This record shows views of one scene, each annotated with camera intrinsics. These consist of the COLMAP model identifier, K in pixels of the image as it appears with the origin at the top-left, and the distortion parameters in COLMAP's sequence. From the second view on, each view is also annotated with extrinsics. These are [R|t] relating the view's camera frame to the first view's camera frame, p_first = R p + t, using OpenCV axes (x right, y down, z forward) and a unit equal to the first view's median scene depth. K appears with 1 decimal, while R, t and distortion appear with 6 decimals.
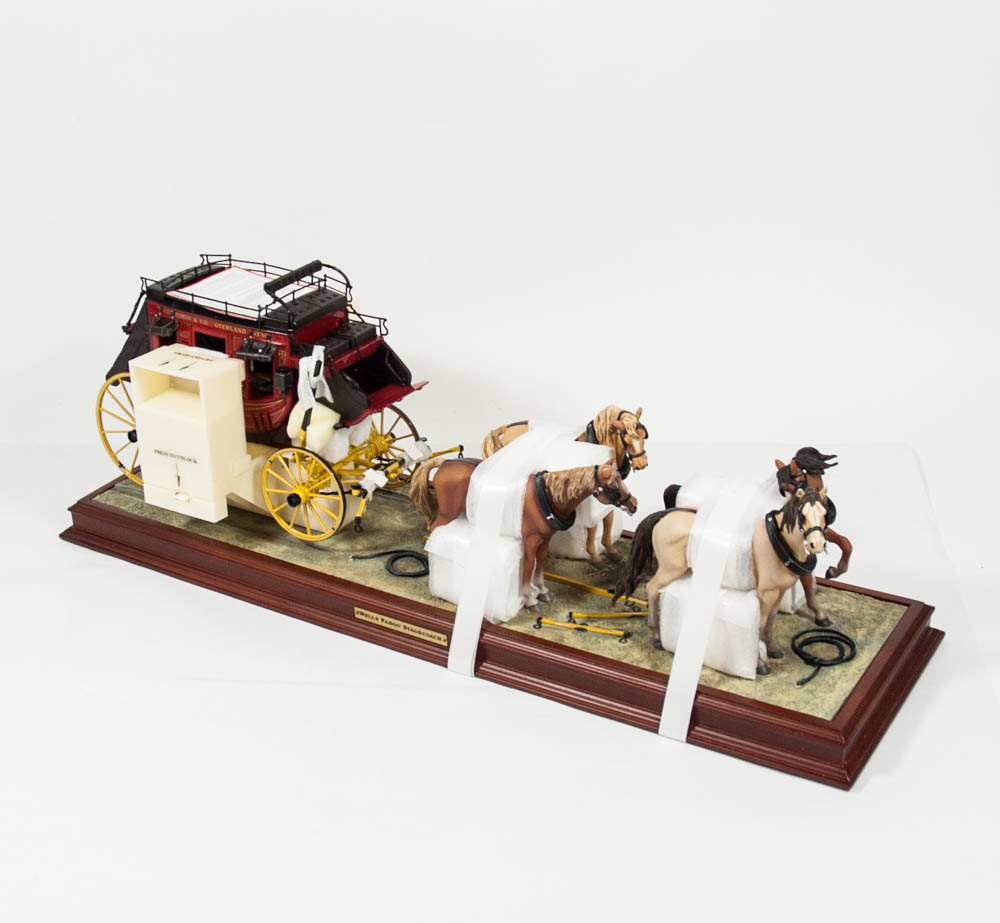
lens RADIAL K [[1372.5, 0, 500.0], [0, 1372.5, 461.5], [0, 0, 1]] dist [0.012138, 0.008930]
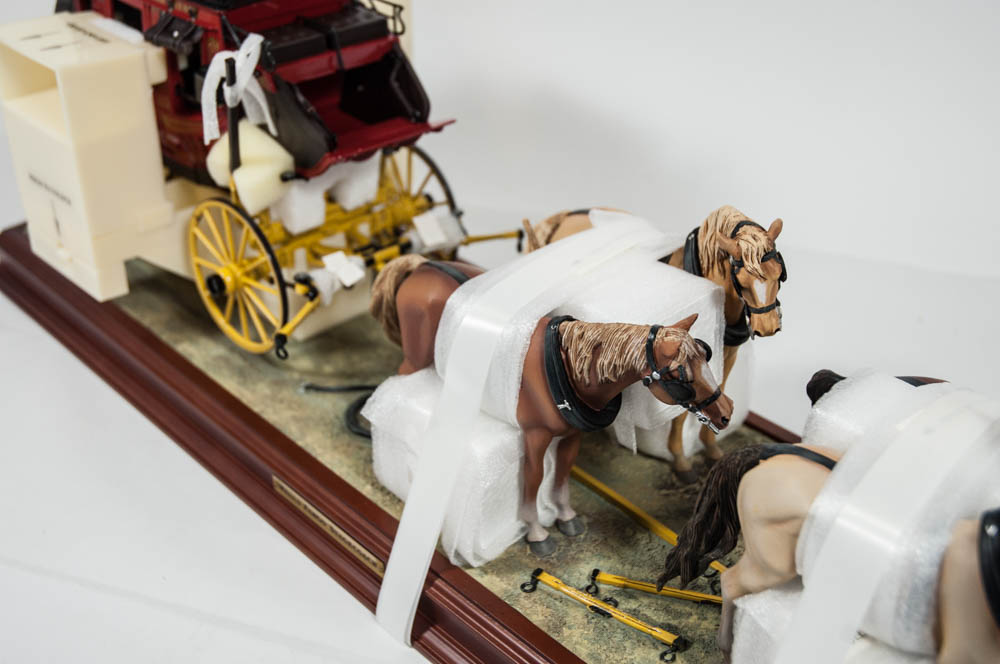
lens RADIAL K [[1279.8, 0, 501.0], [0, 1279.8, 345.8], [0, 0, 1]] dist [-0.017539, -0.000382]
pose [[0.967826, 0.158330, -0.195560, 0.101592], [-0.135024, 0.982628, 0.127324, -0.039283], [0.212322, -0.096822, 0.972391, 0.506242]]
